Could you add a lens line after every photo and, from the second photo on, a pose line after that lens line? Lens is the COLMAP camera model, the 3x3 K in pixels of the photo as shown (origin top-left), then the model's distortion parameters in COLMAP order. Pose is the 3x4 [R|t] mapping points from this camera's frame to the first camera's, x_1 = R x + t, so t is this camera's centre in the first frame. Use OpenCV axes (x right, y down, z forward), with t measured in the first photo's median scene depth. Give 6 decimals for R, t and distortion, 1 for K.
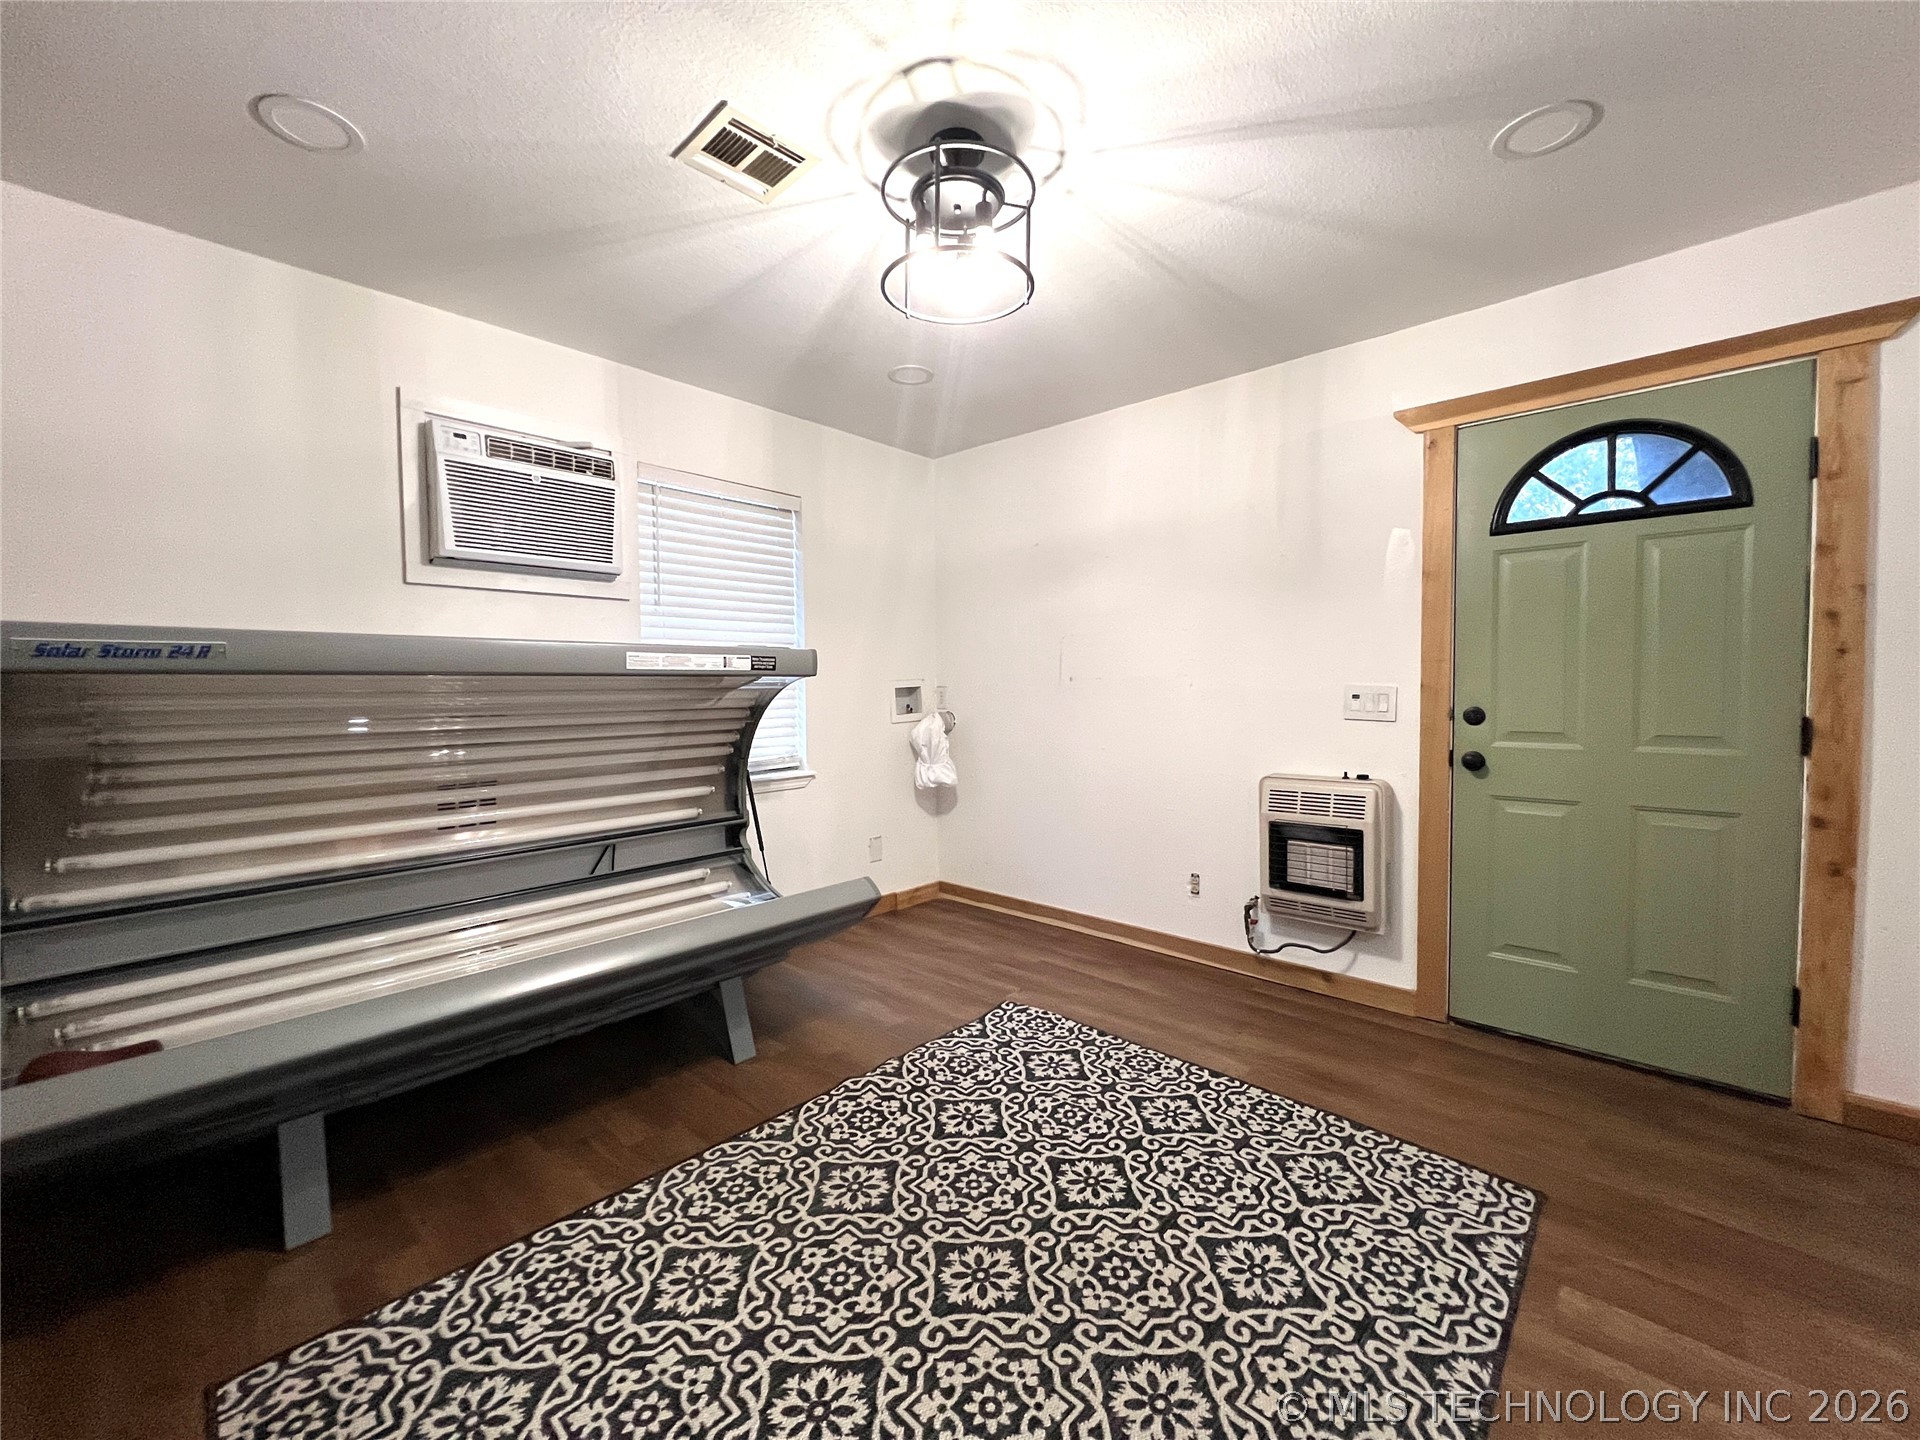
lens RADIAL K [[770.7, 0, 950.8], [0, 770.7, 719.6], [0, 0, 1]] dist [-0.002746, 0.000192]
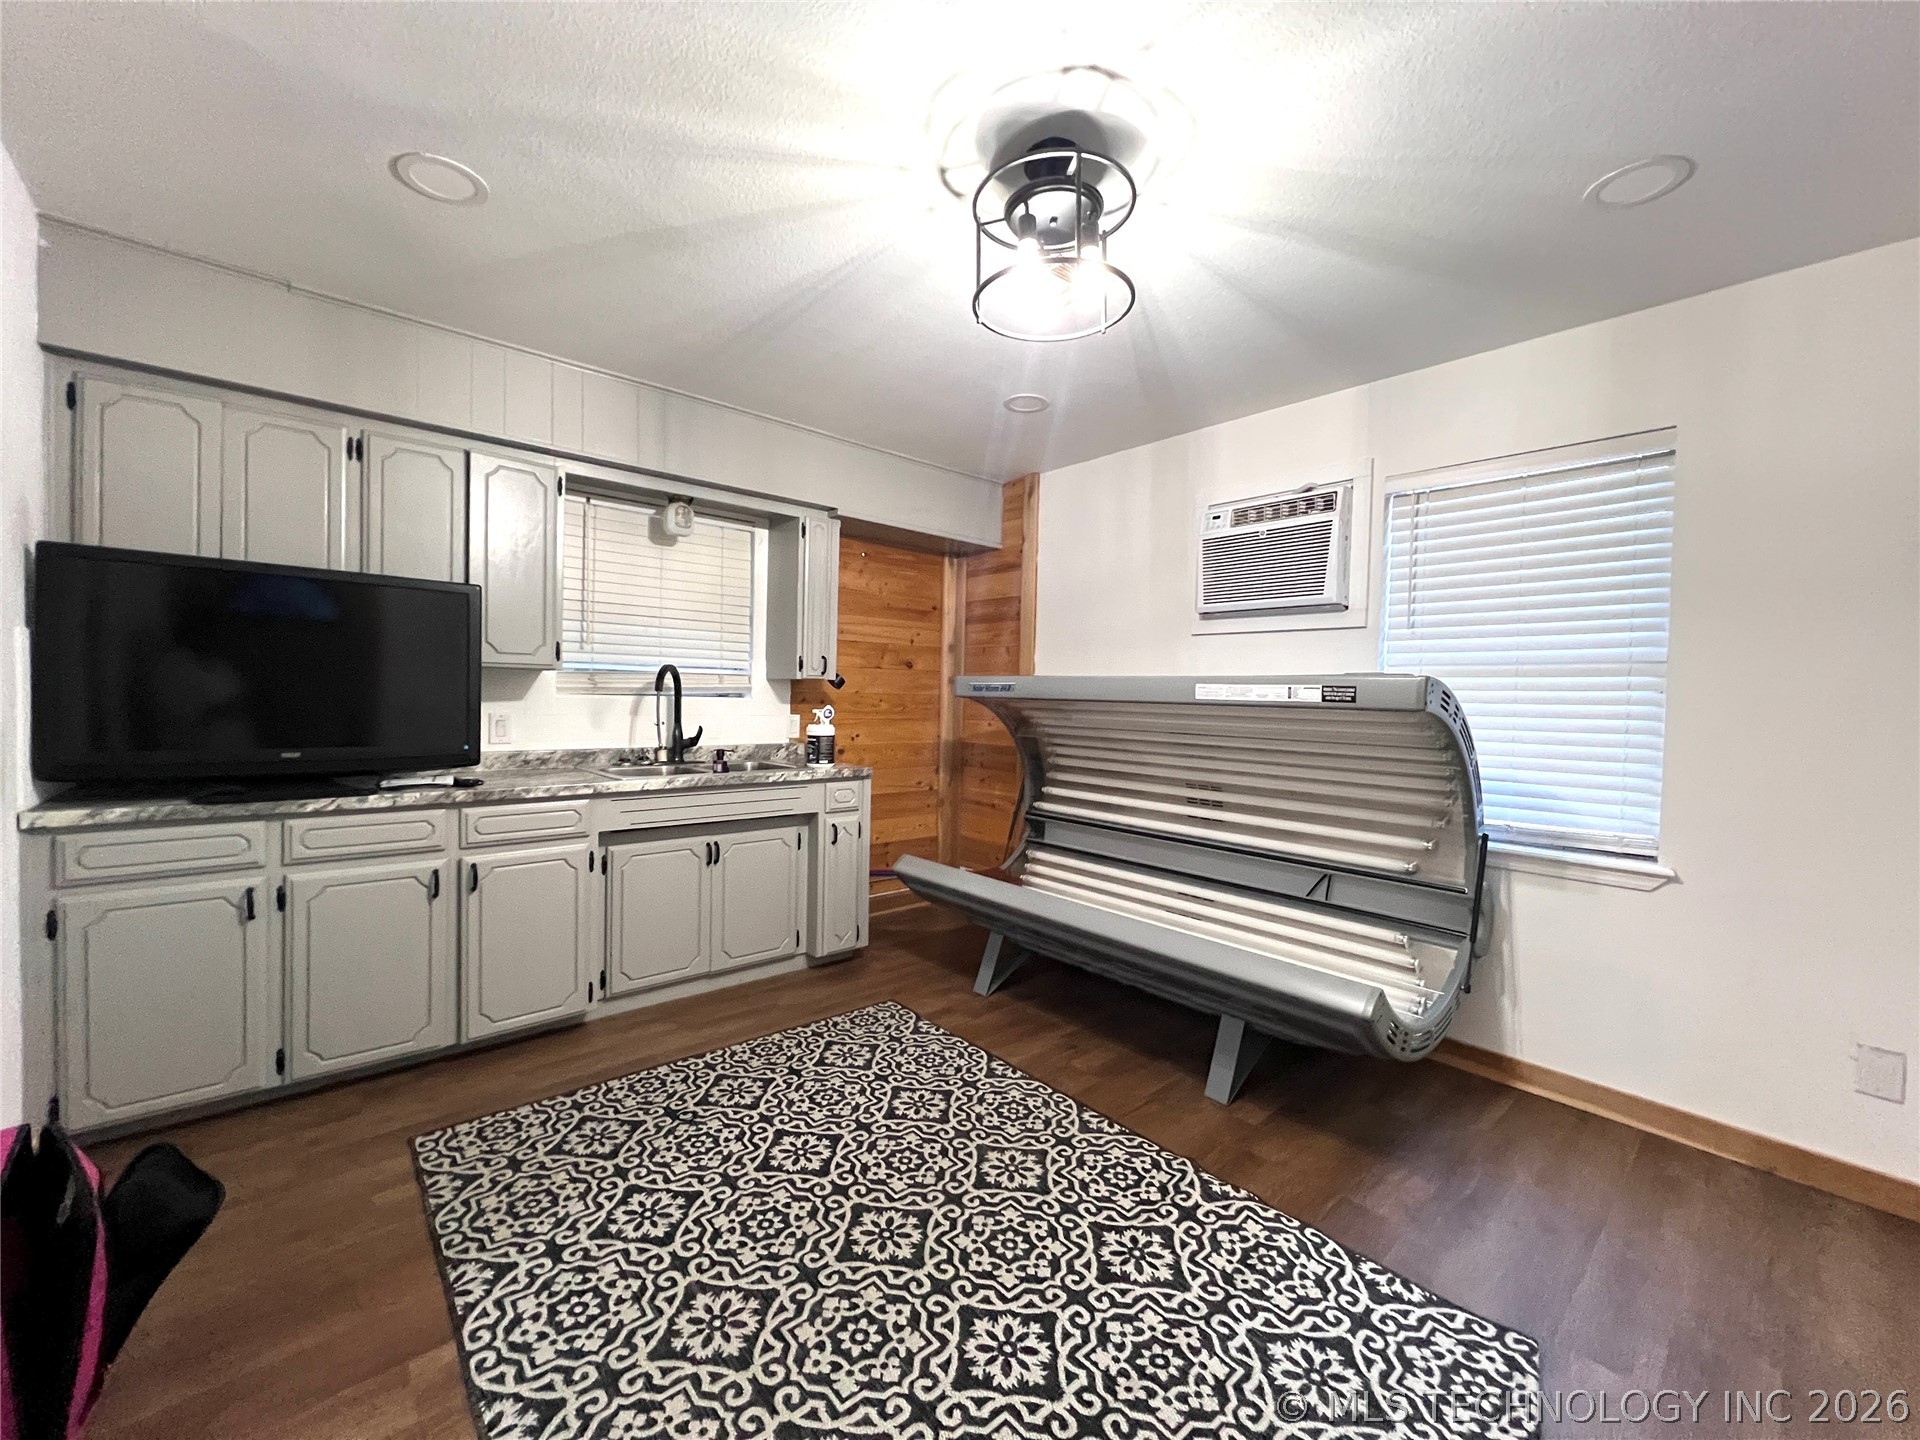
lens RADIAL K [[770.7, 0, 951.5], [0, 770.7, 715.4], [0, 0, 1]] dist [-0.002746, 0.000192]
pose [[-0.112385, 0.027558, -0.993282, 0.708782], [-0.076356, 0.996420, 0.036284, -0.050582], [0.990727, 0.079921, -0.109879, 0.730094]]
